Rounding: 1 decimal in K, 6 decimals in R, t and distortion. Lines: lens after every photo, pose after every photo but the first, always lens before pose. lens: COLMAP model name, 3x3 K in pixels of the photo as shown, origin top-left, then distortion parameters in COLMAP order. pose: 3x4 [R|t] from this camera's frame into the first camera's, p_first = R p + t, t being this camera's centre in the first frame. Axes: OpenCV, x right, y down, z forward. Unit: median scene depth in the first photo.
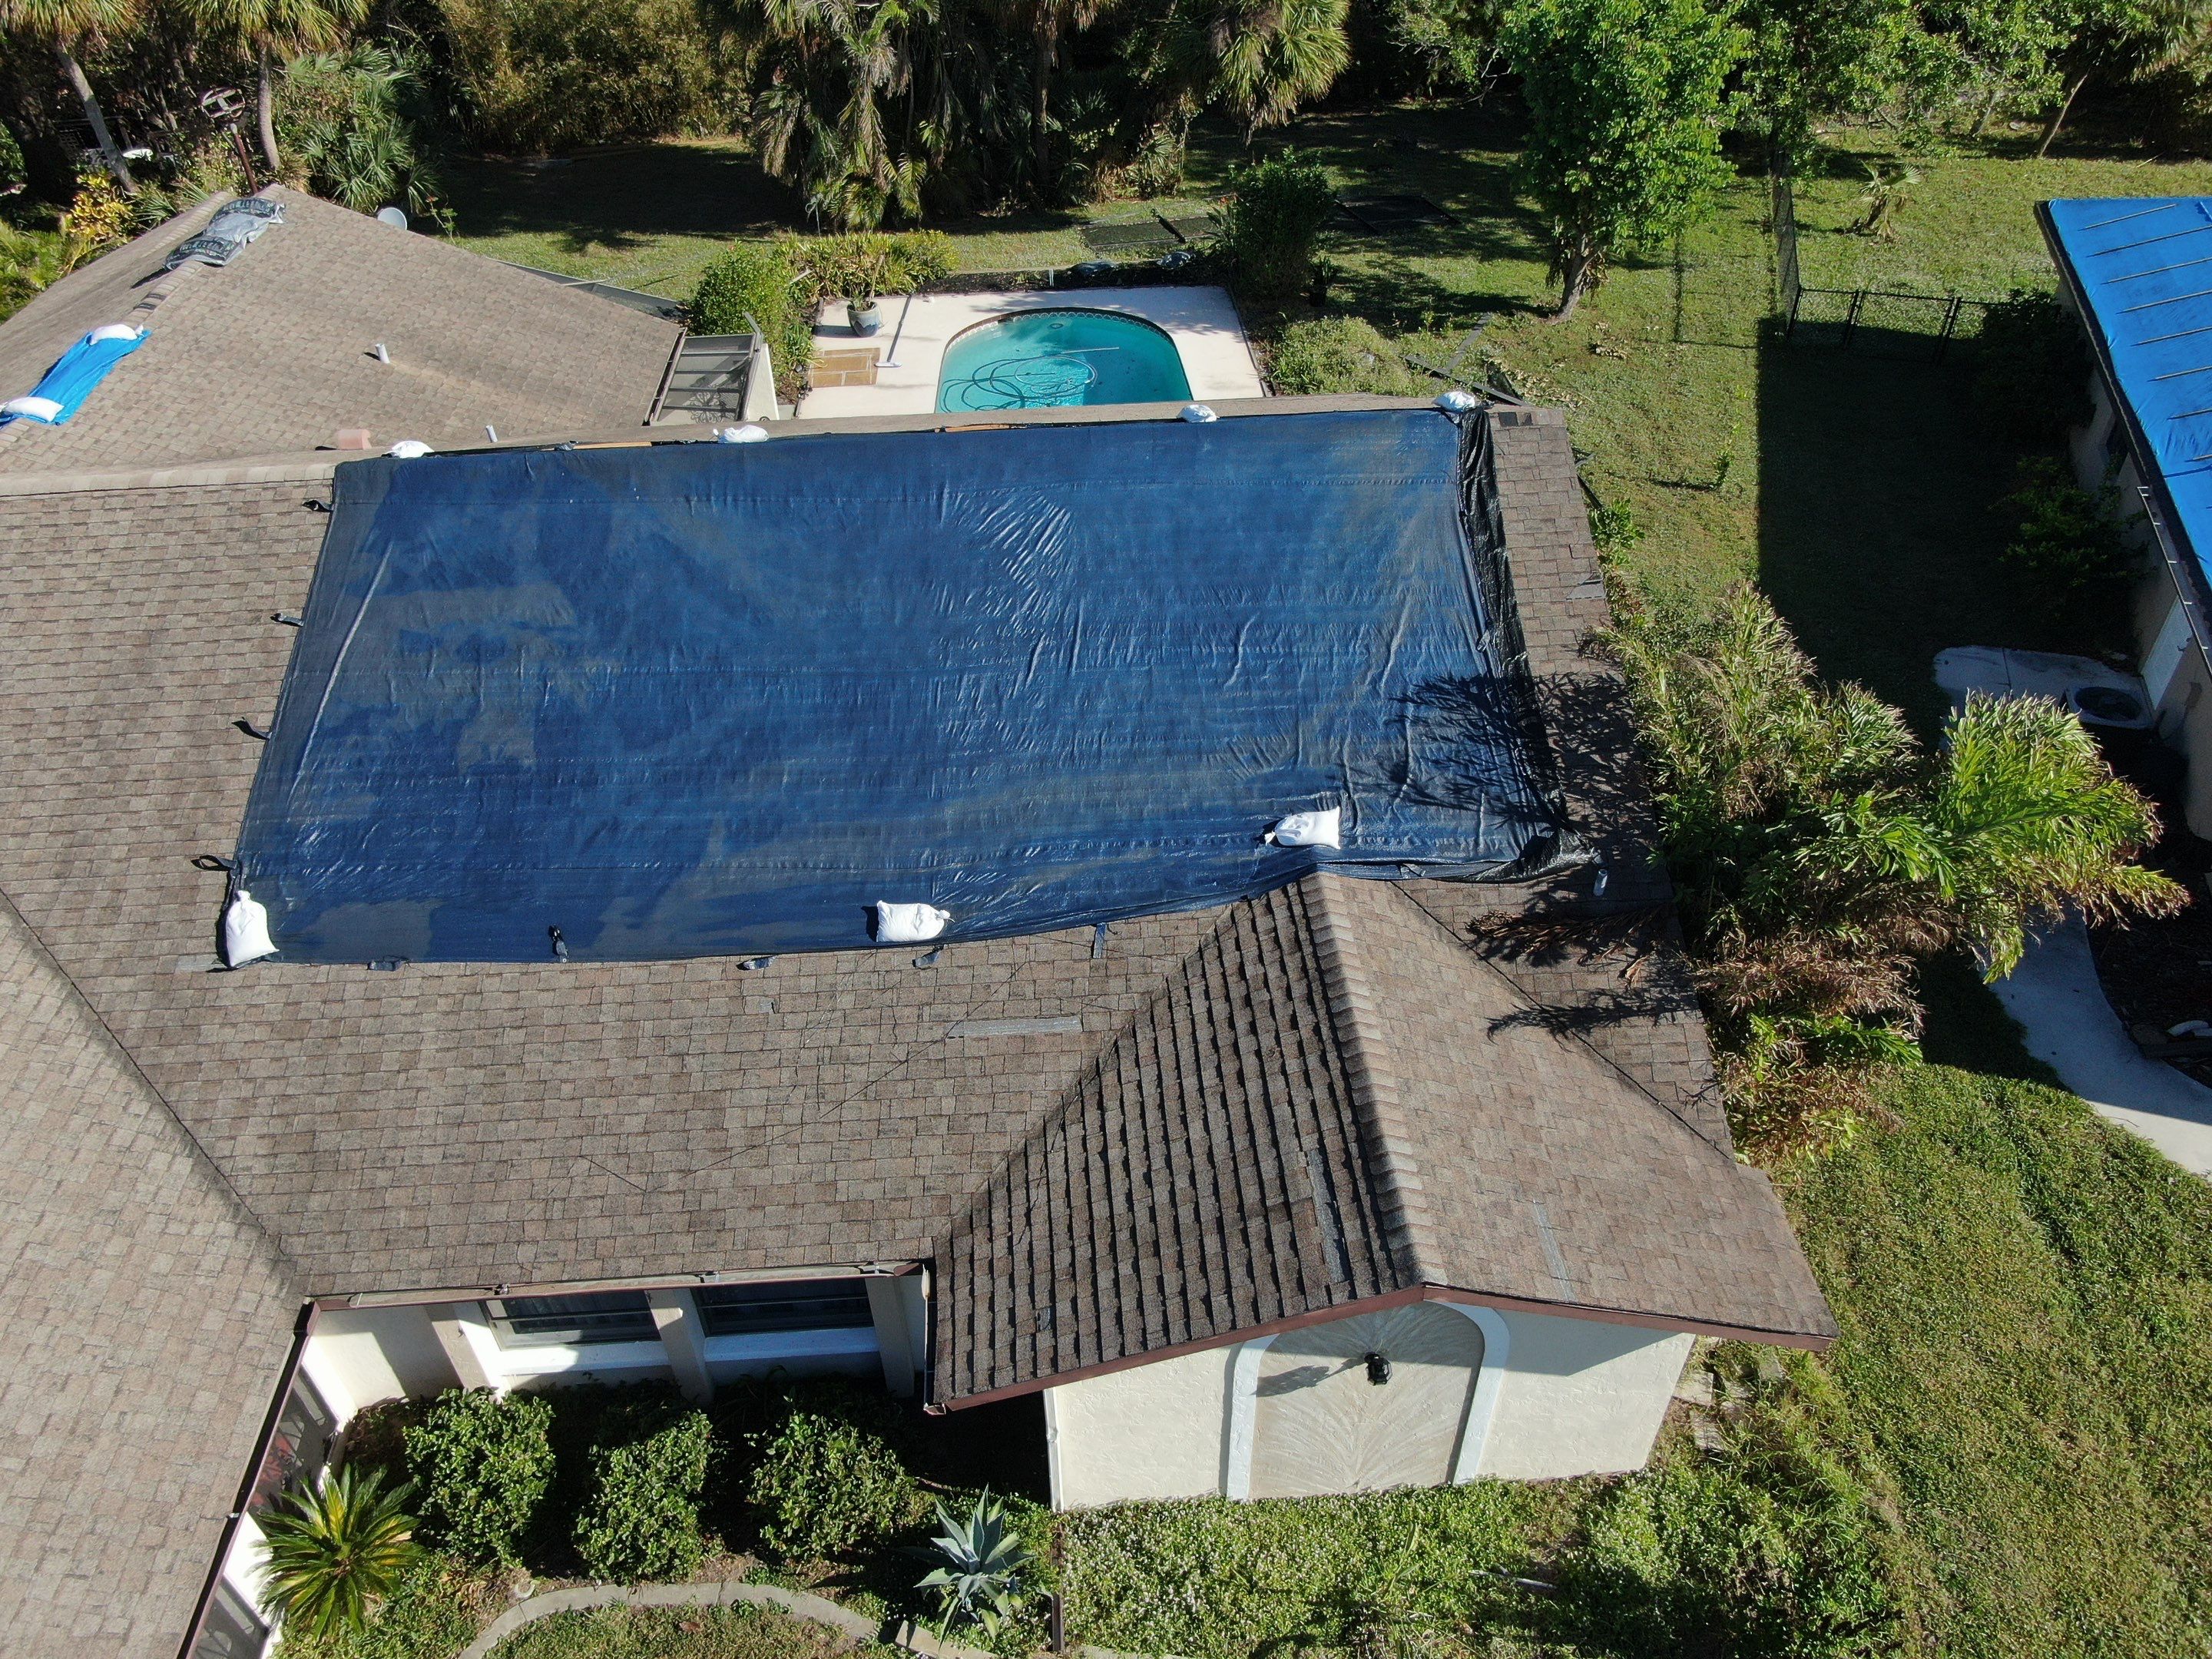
lens RADIAL K [[1549.0, 0, 1092.0], [0, 1549.0, 898.2], [0, 0, 1]] dist [-0.029282, 0.006913]
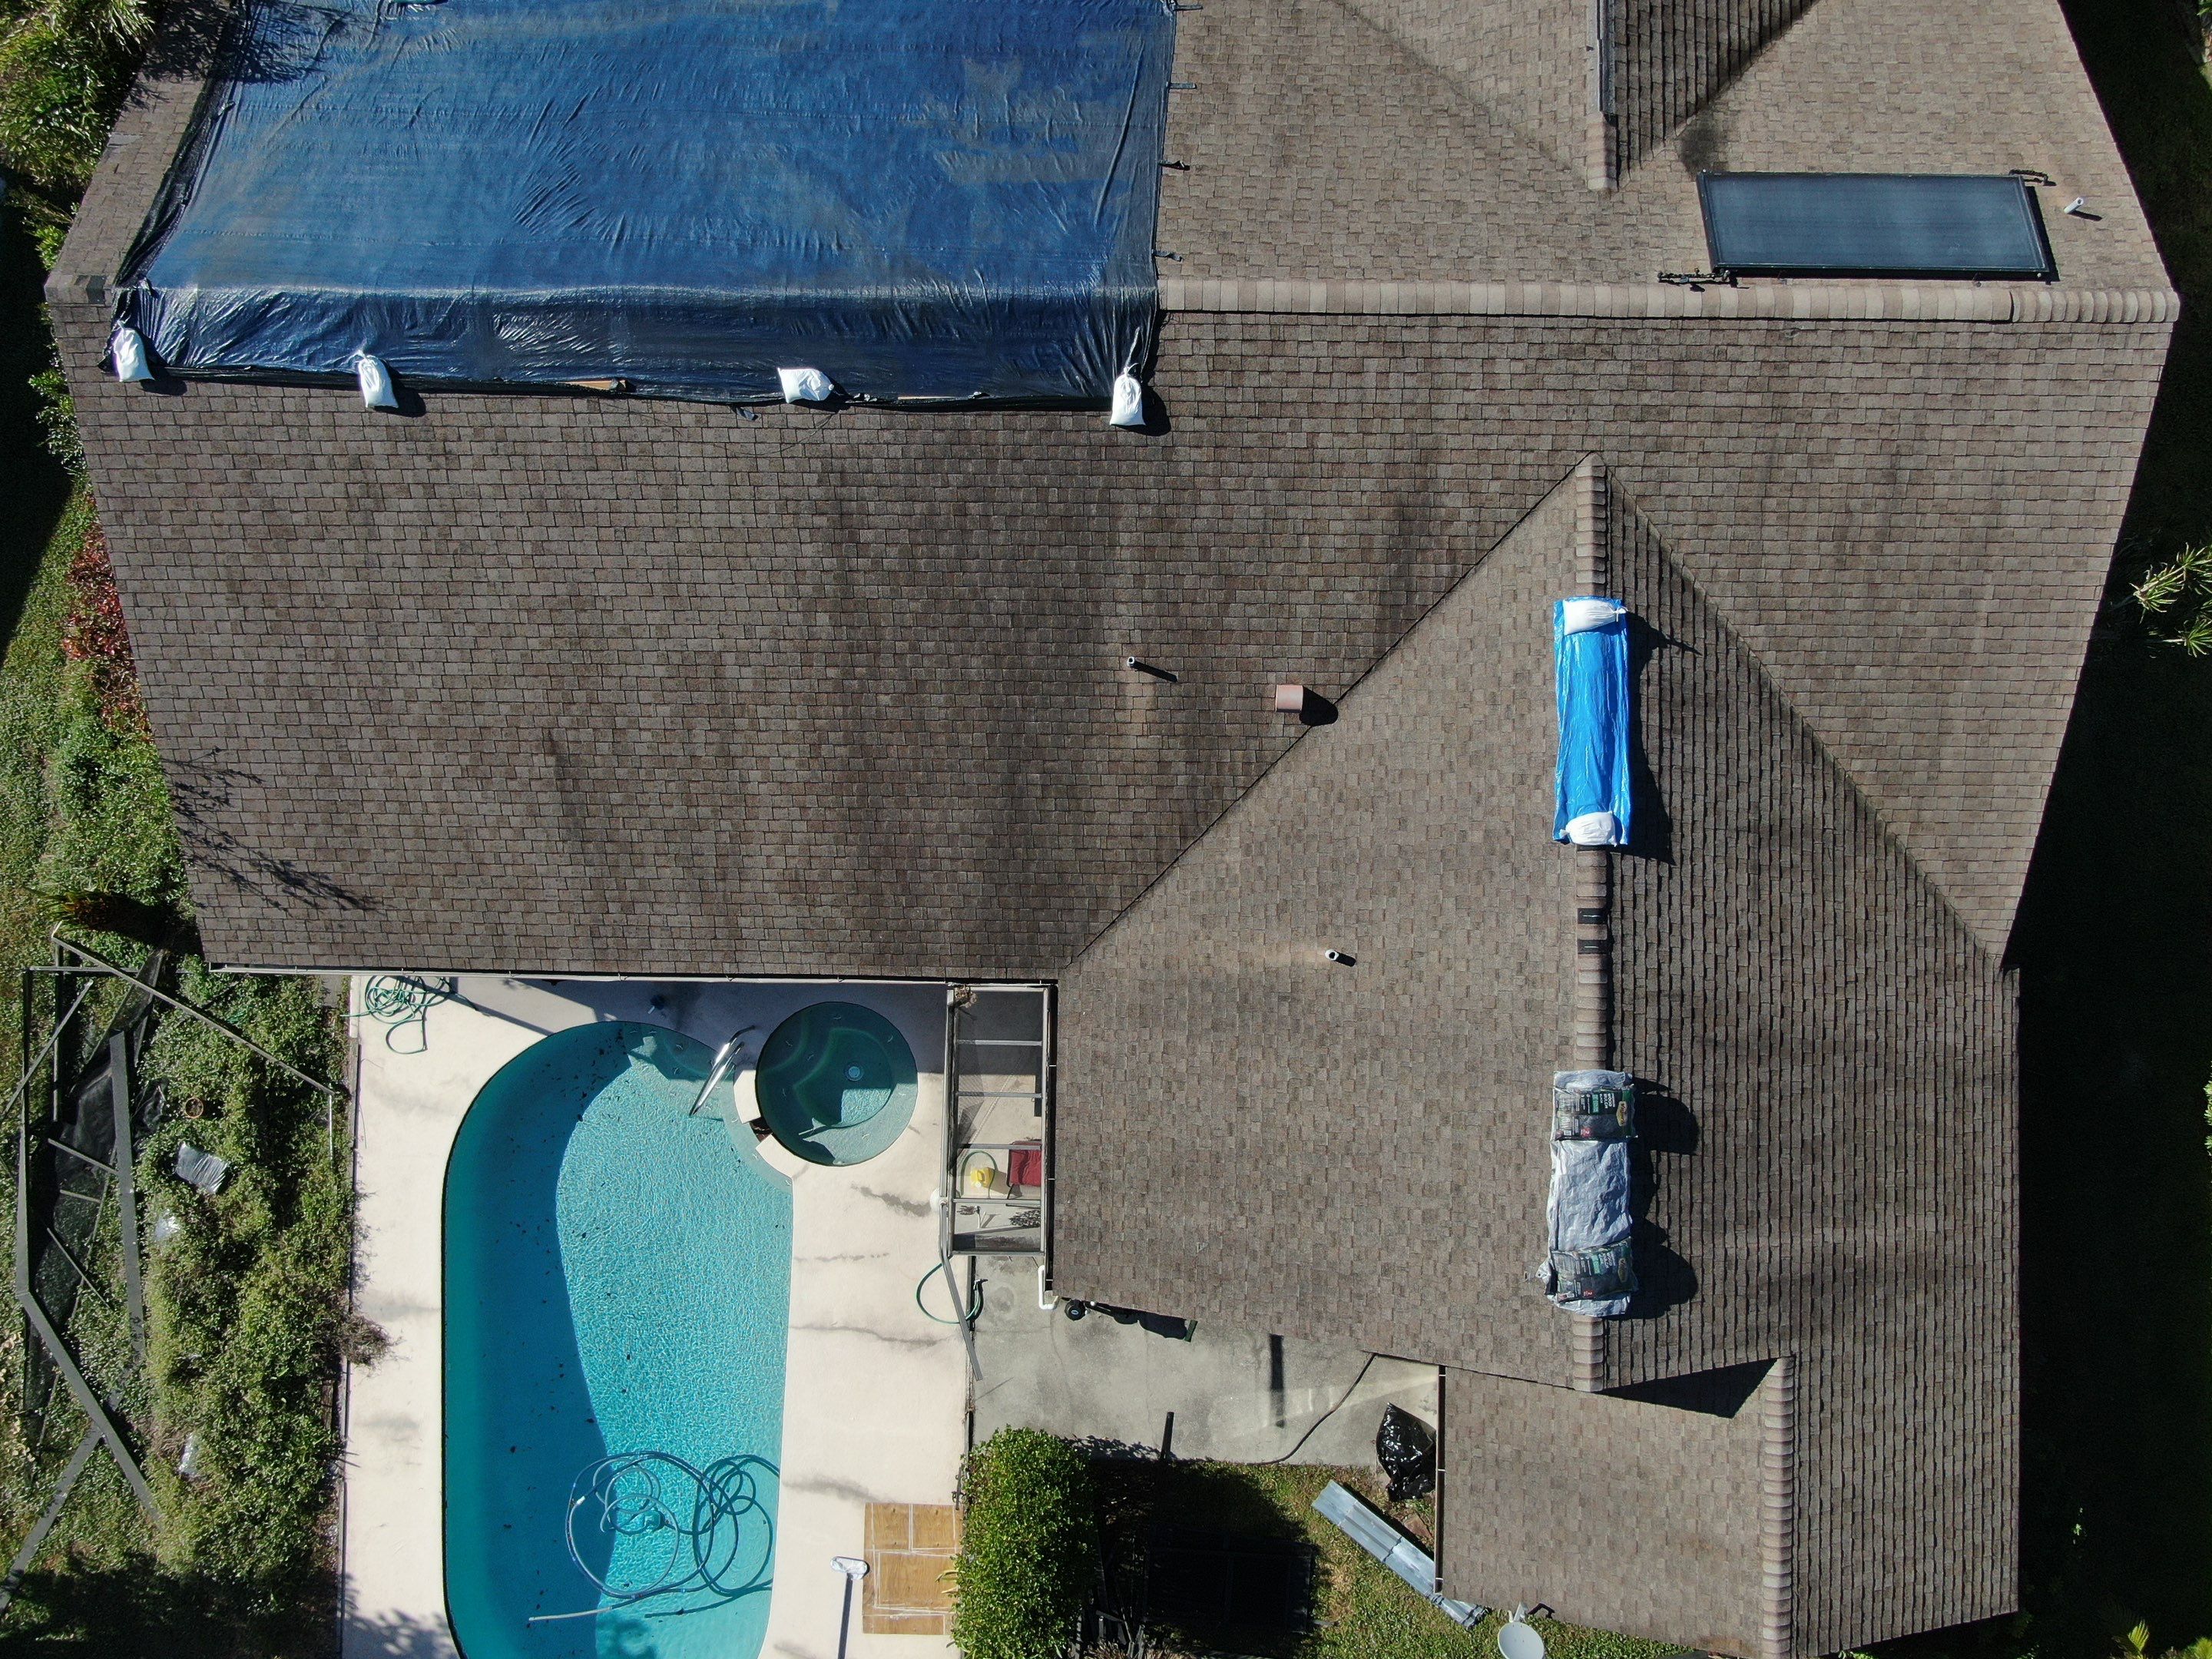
lens RADIAL K [[1585.5, 0, 1110.1], [0, 1585.5, 832.9], [0, 0, 1]] dist [-0.028460, 0.015099]
pose [[-0.996140, -0.070280, 0.052587, -0.643896], [0.085351, -0.635694, 0.767208, -1.636876], [-0.020490, 0.768735, 0.639239, 0.679847]]
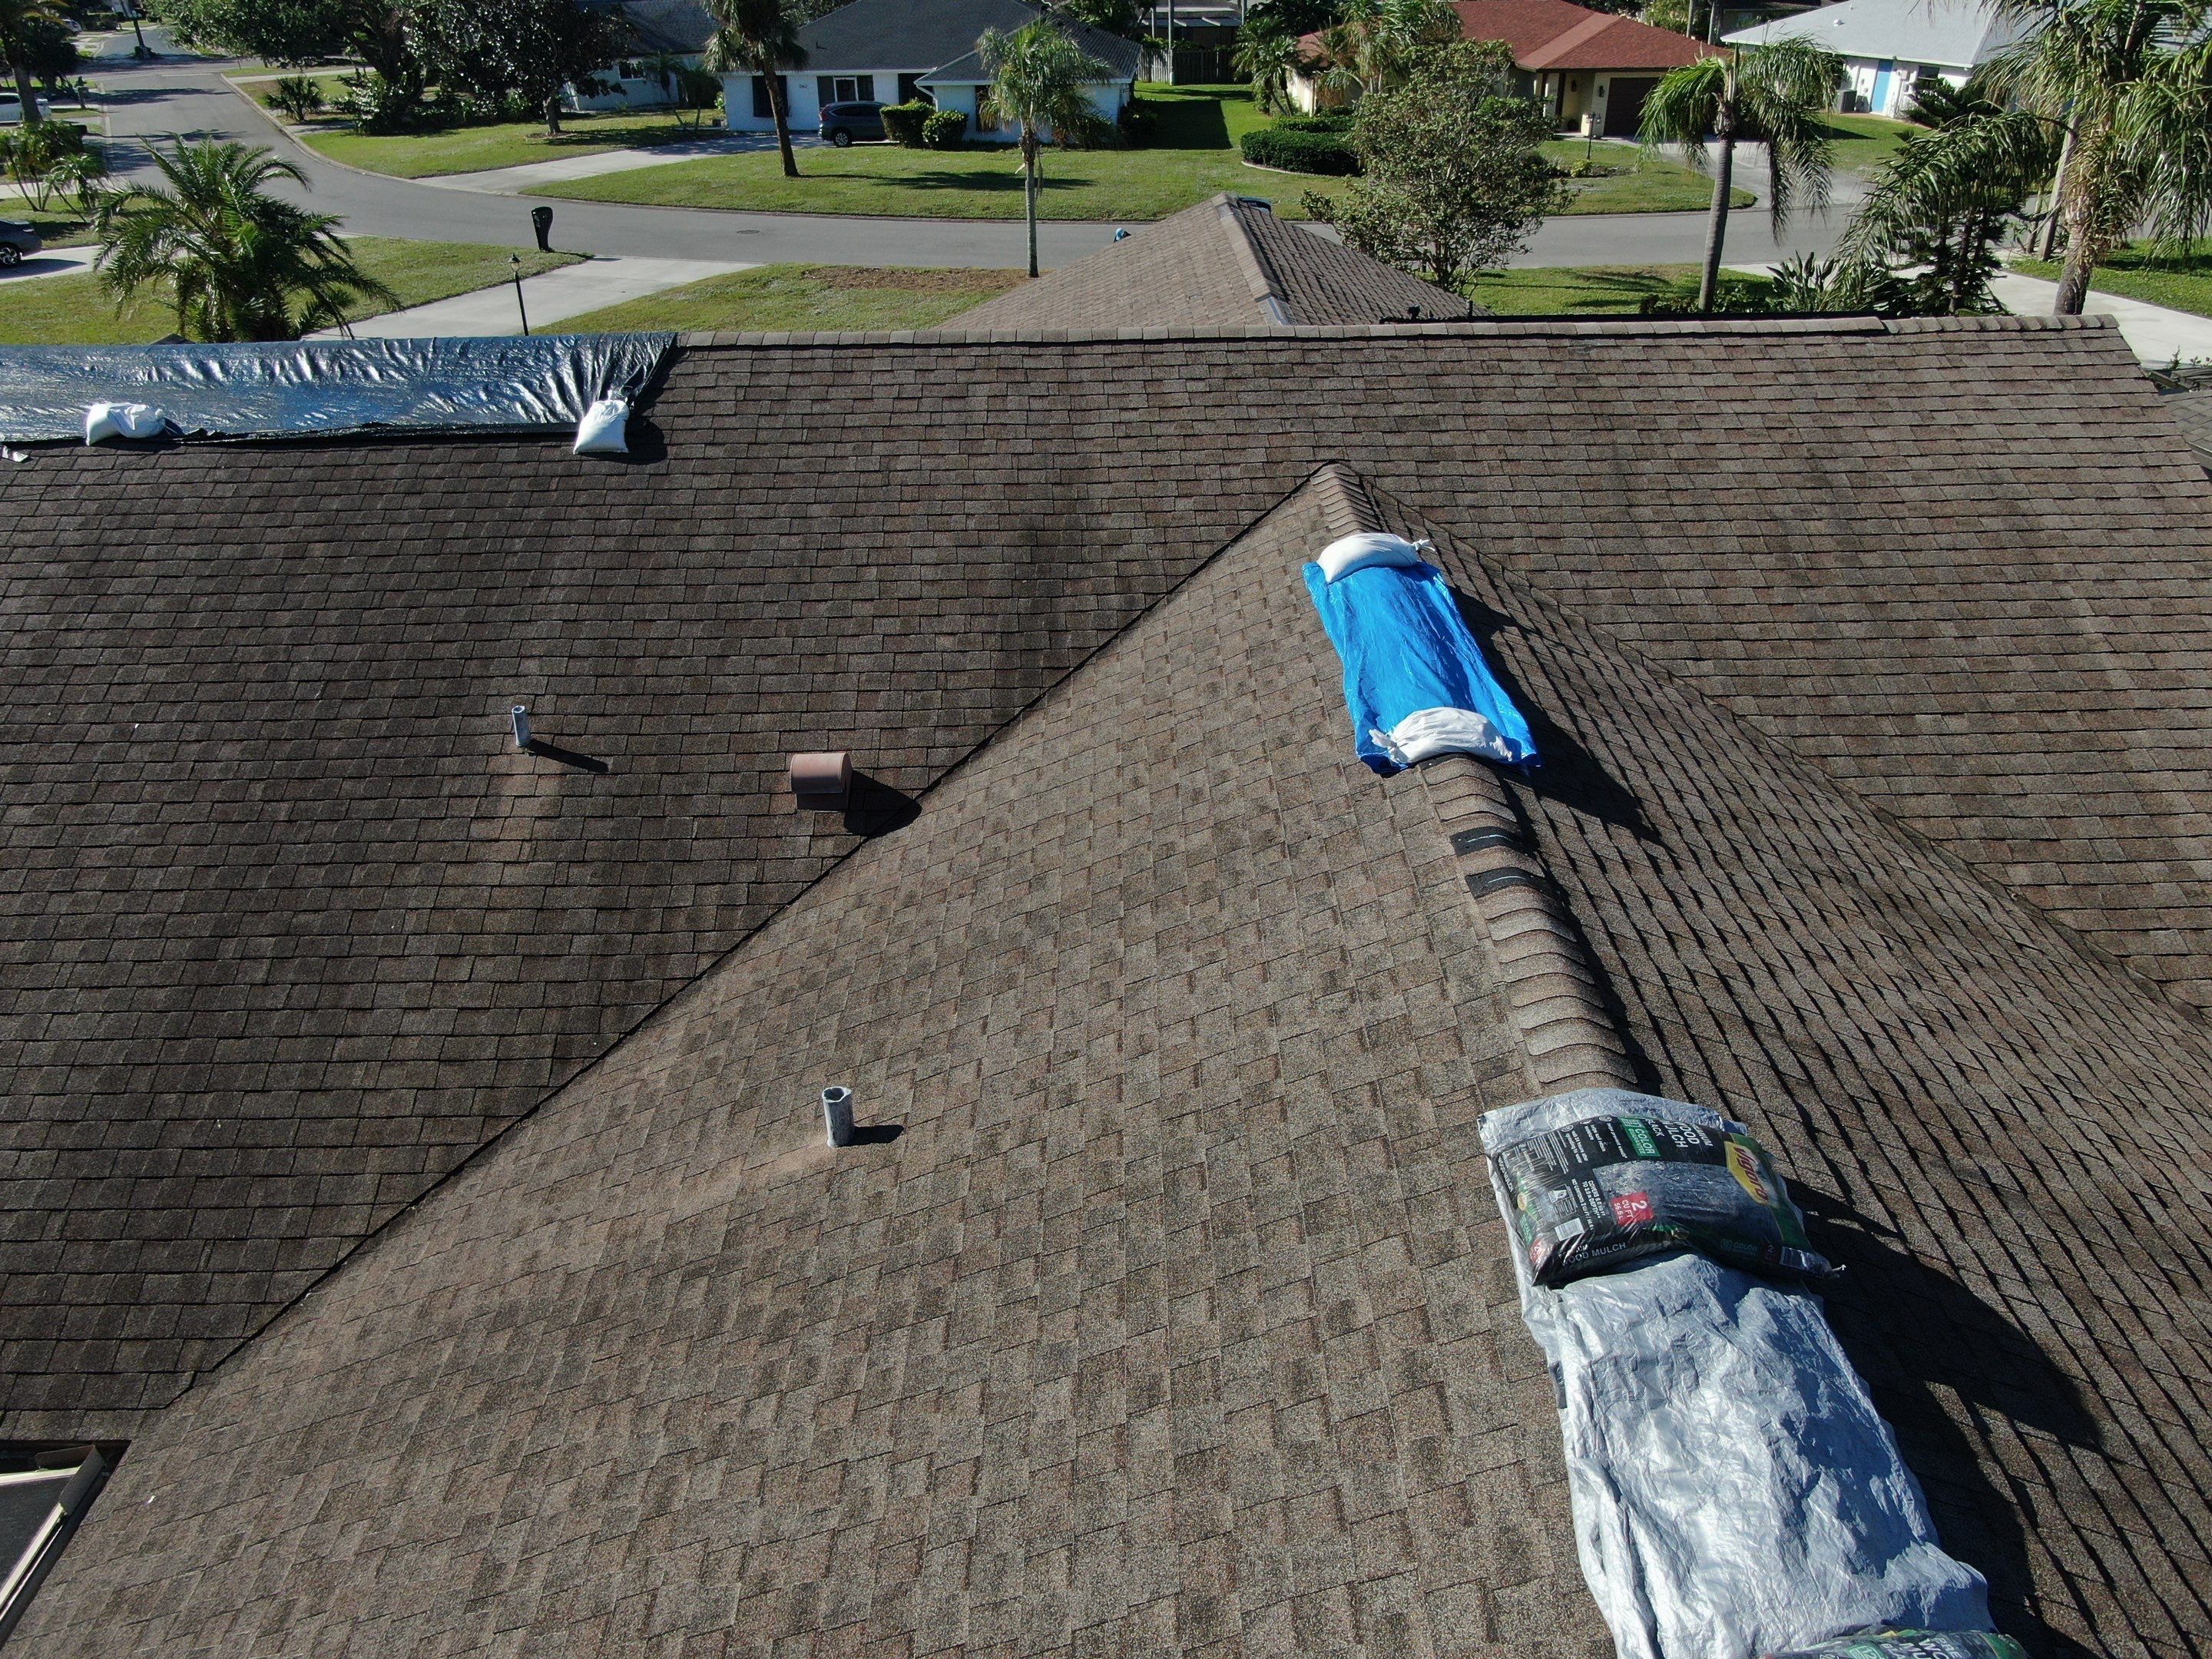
lens RADIAL K [[1589.0, 0, 1111.2], [0, 1589.0, 832.6], [0, 0, 1]] dist [-0.030267, 0.015309]
pose [[-0.997696, 0.006853, 0.067492, -0.899297], [0.066177, 0.317166, 0.946058, -1.106517], [-0.014922, 0.948345, -0.316889, 1.746574]]
